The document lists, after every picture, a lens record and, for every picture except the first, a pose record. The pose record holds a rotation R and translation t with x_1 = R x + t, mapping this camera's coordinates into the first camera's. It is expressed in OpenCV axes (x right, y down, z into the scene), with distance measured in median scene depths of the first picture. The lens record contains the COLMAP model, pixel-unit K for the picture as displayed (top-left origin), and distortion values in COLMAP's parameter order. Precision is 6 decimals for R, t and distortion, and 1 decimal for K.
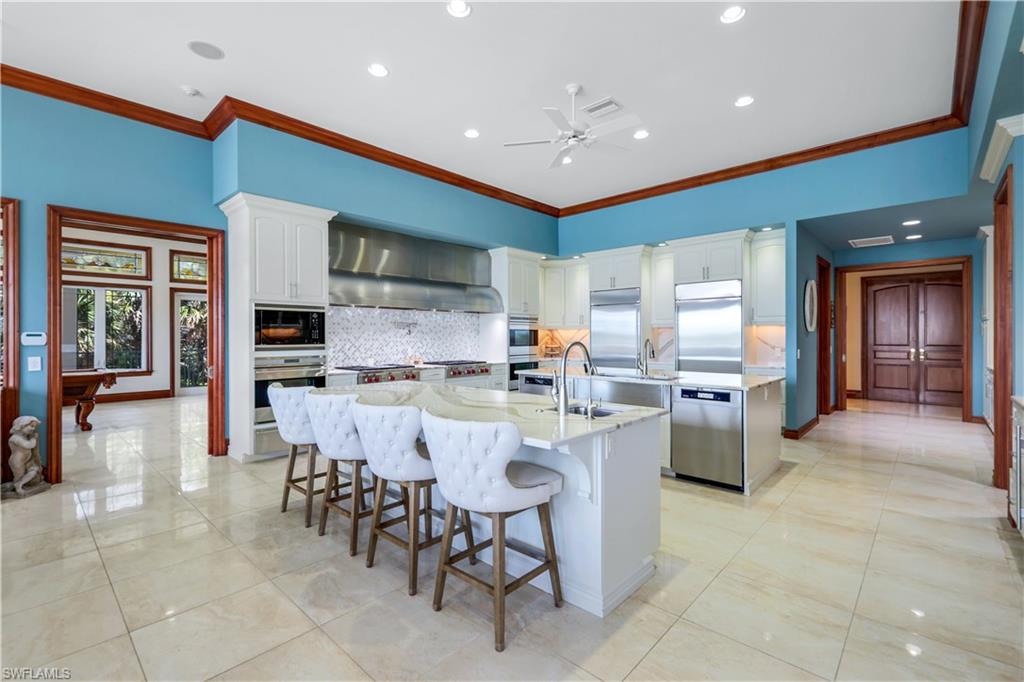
lens RADIAL K [[453.4, 0, 513.8], [0, 453.4, 336.5], [0, 0, 1]] dist [0.000977, 0.000489]
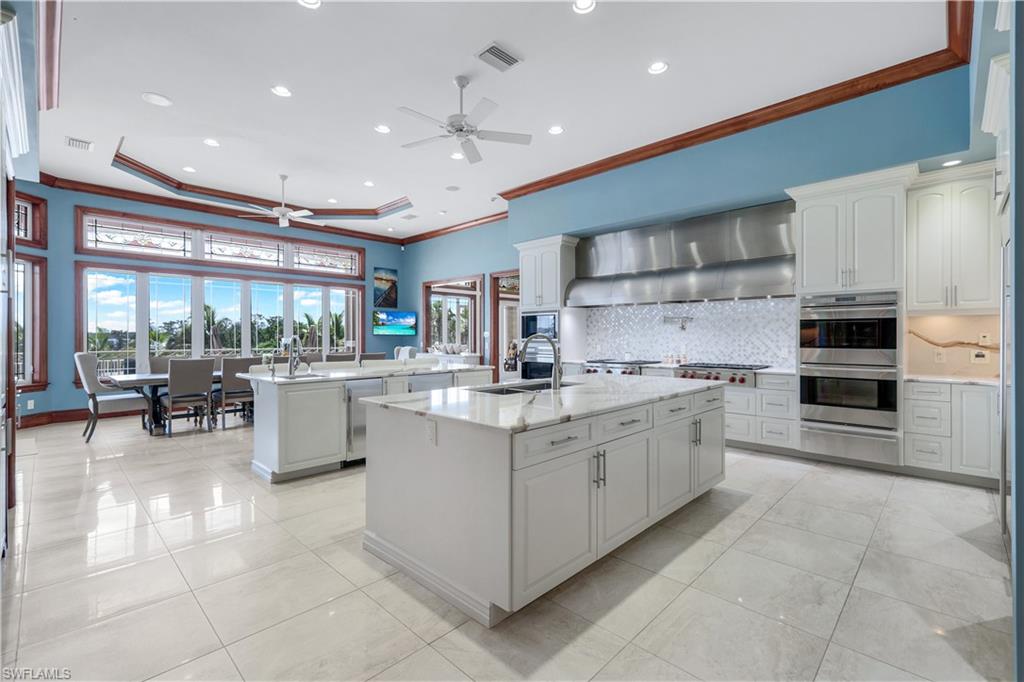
lens RADIAL K [[453.4, 0, 512.4], [0, 453.4, 341.7], [0, 0, 1]] dist [0.000977, 0.000489]
pose [[-0.029853, 0.018563, -0.999382, 0.734716], [0.005216, 0.999817, 0.018415, 0.000099], [0.999541, -0.004663, -0.029944, 0.744665]]
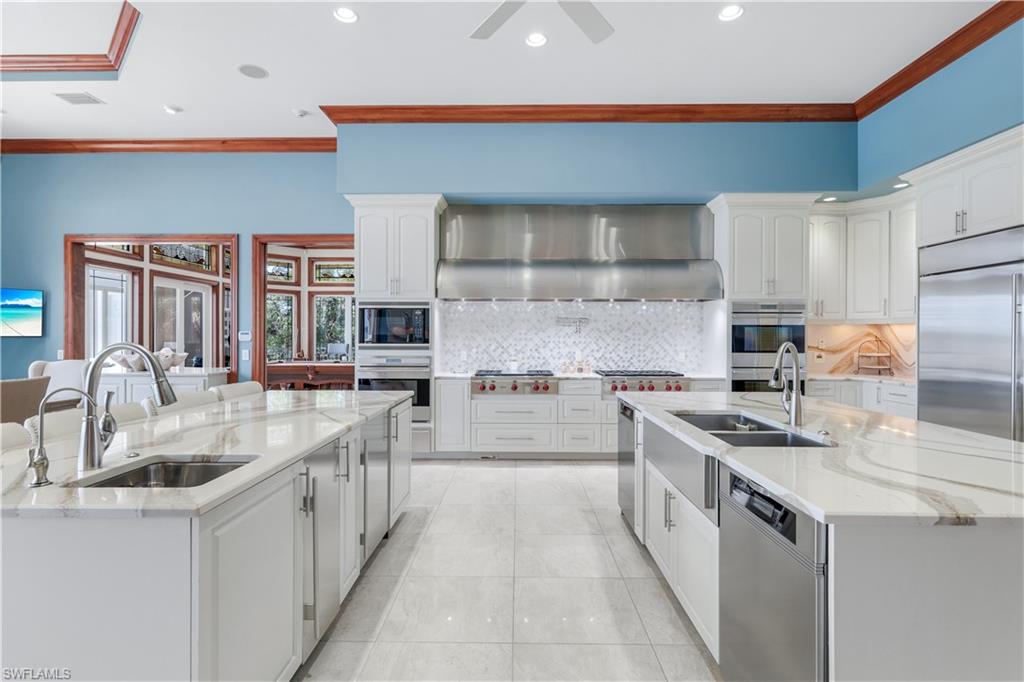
lens RADIAL K [[516.1, 0, 509.2], [0, 516.1, 339.5], [0, 0, 1]] dist [-0.002850, -0.000532]
pose [[0.666846, 0.007602, -0.745157, 0.373284], [-0.004616, 0.999971, 0.006071, 0.001370], [0.745181, -0.000608, 0.666861, 0.355436]]
